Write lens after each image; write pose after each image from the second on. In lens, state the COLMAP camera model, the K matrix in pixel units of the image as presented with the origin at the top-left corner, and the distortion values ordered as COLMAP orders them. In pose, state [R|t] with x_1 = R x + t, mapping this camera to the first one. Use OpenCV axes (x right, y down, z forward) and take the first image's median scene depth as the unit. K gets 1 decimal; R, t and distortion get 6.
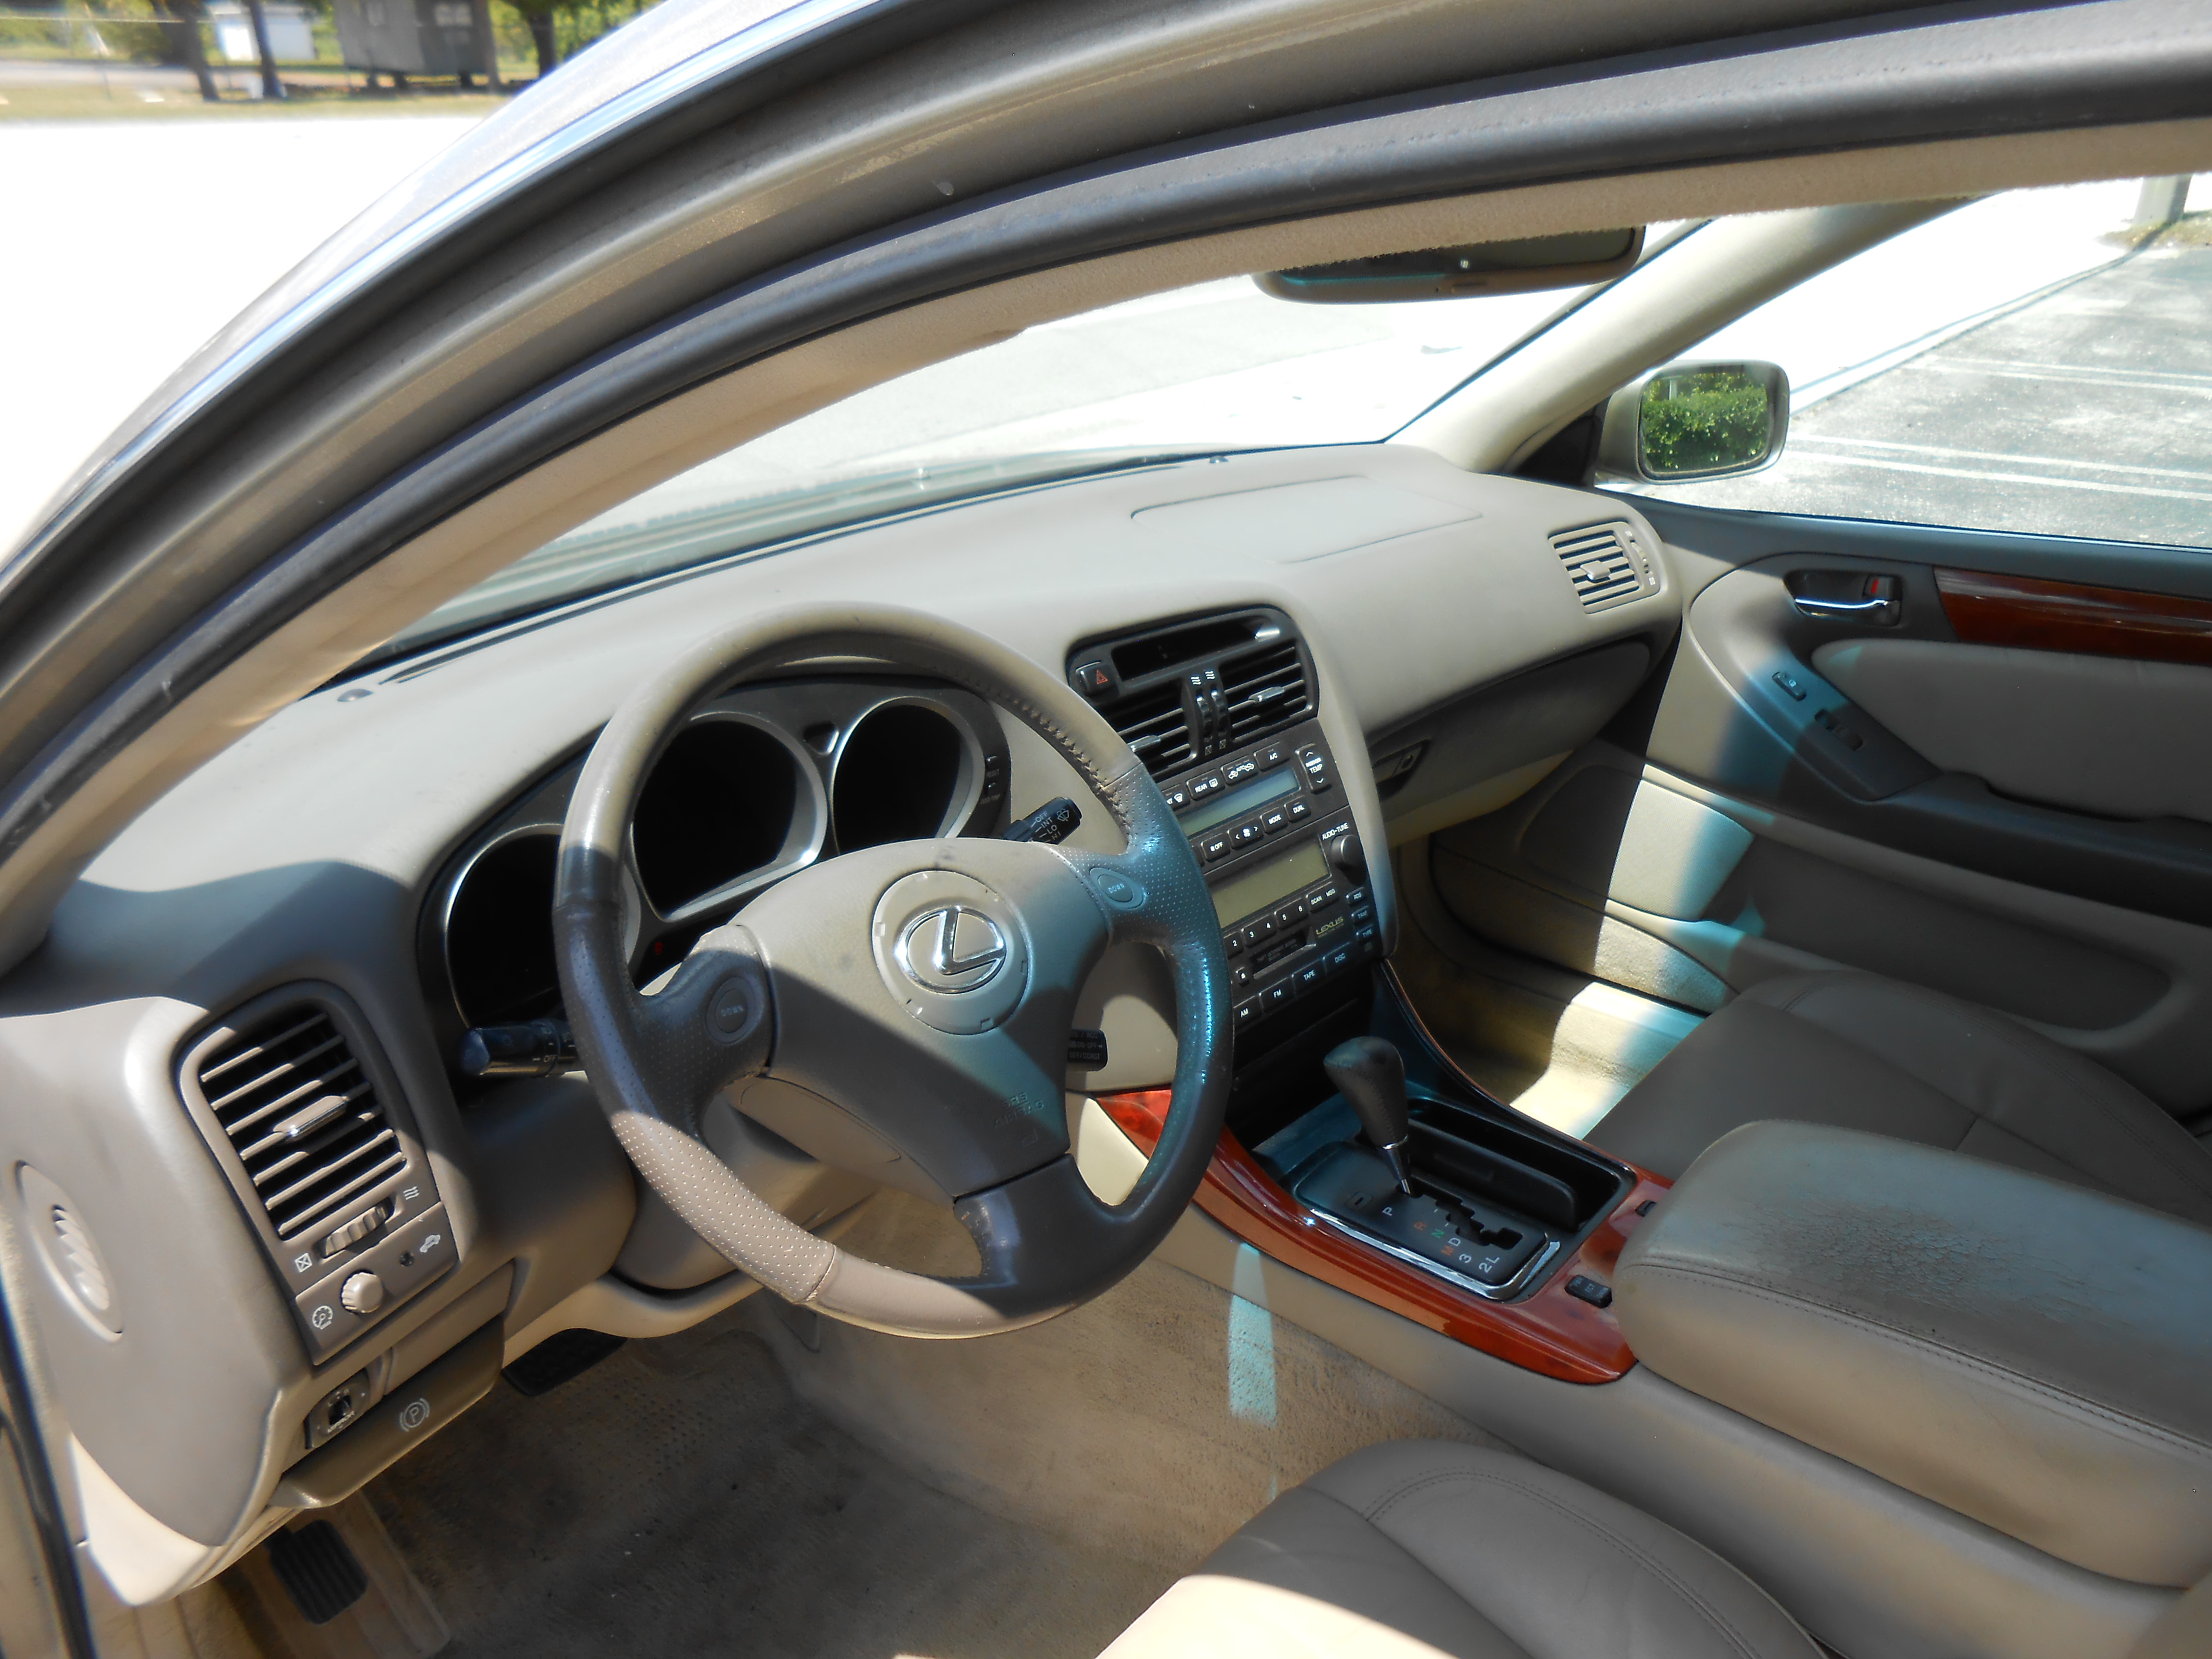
lens RADIAL K [[1688.2, 0, 1112.7], [0, 1688.2, 832.6], [0, 0, 1]] dist [-0.029165, 0.017978]
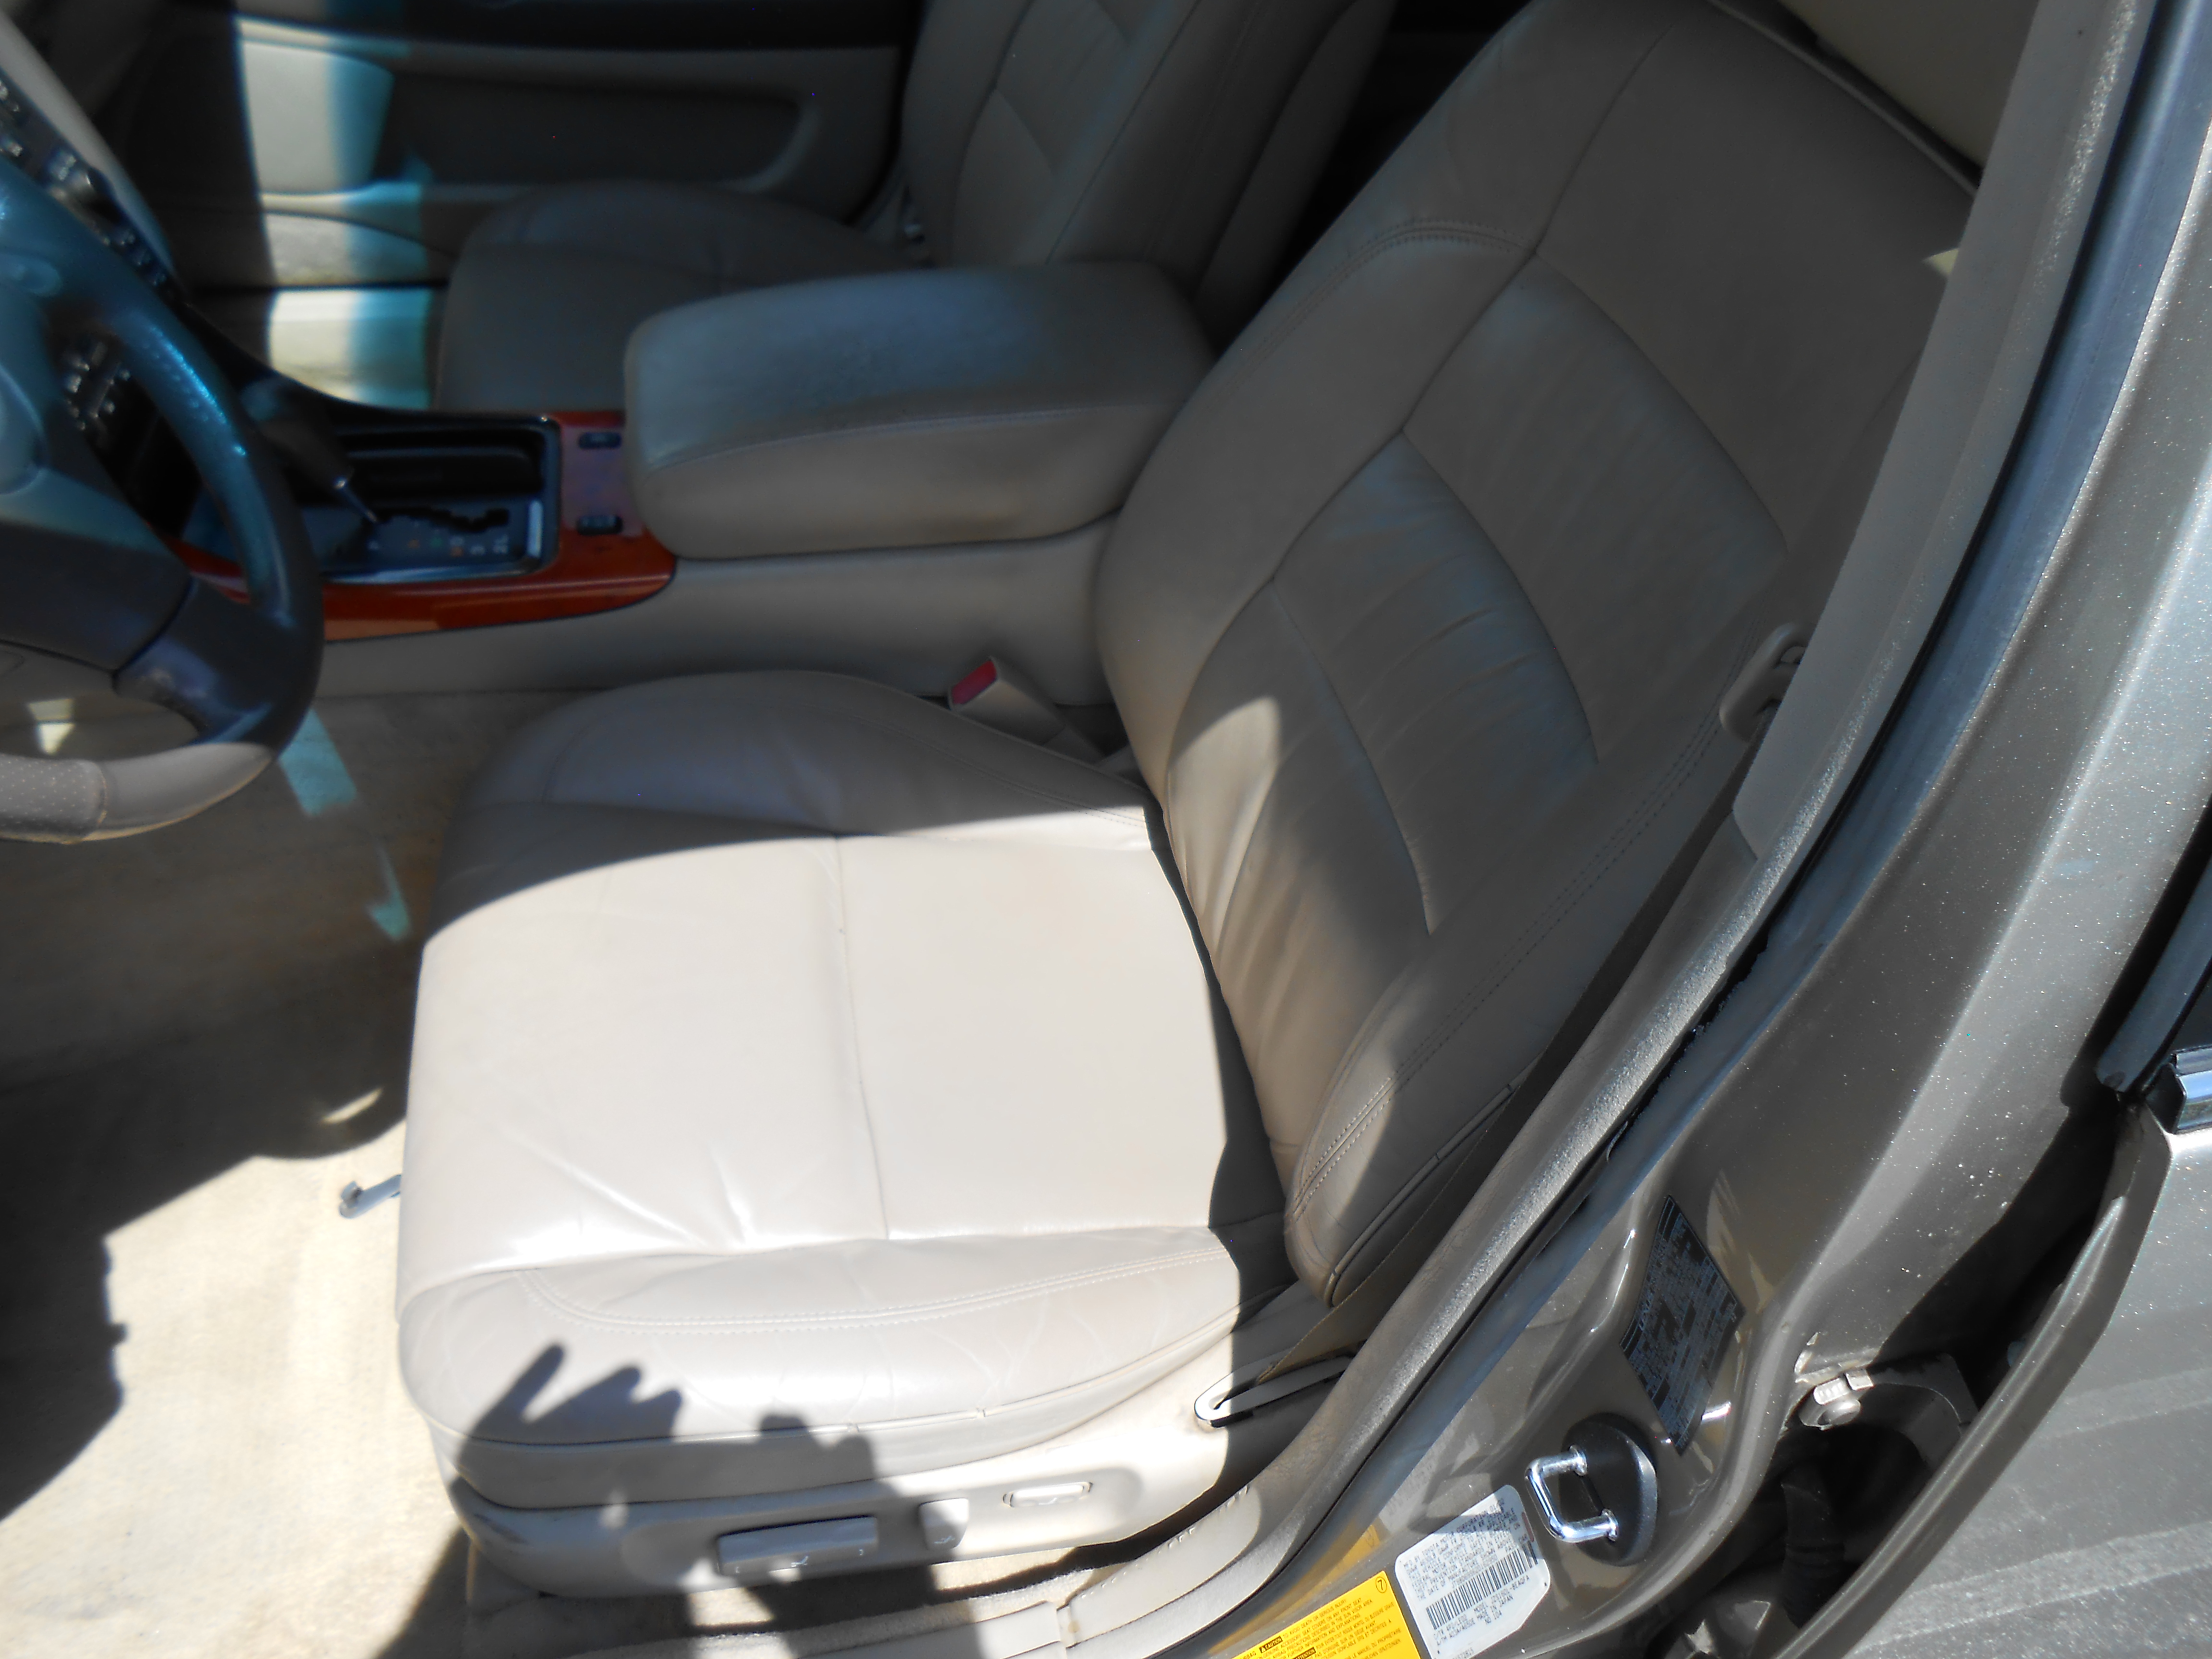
lens RADIAL K [[1688.2, 0, 1109.9], [0, 1688.2, 833.1], [0, 0, 1]] dist [-0.029165, 0.017978]
pose [[0.598826, -0.521350, 0.607949, -0.177862], [0.234165, 0.839907, 0.489616, -0.005572], [-0.765881, -0.150834, 0.625040, 0.039504]]
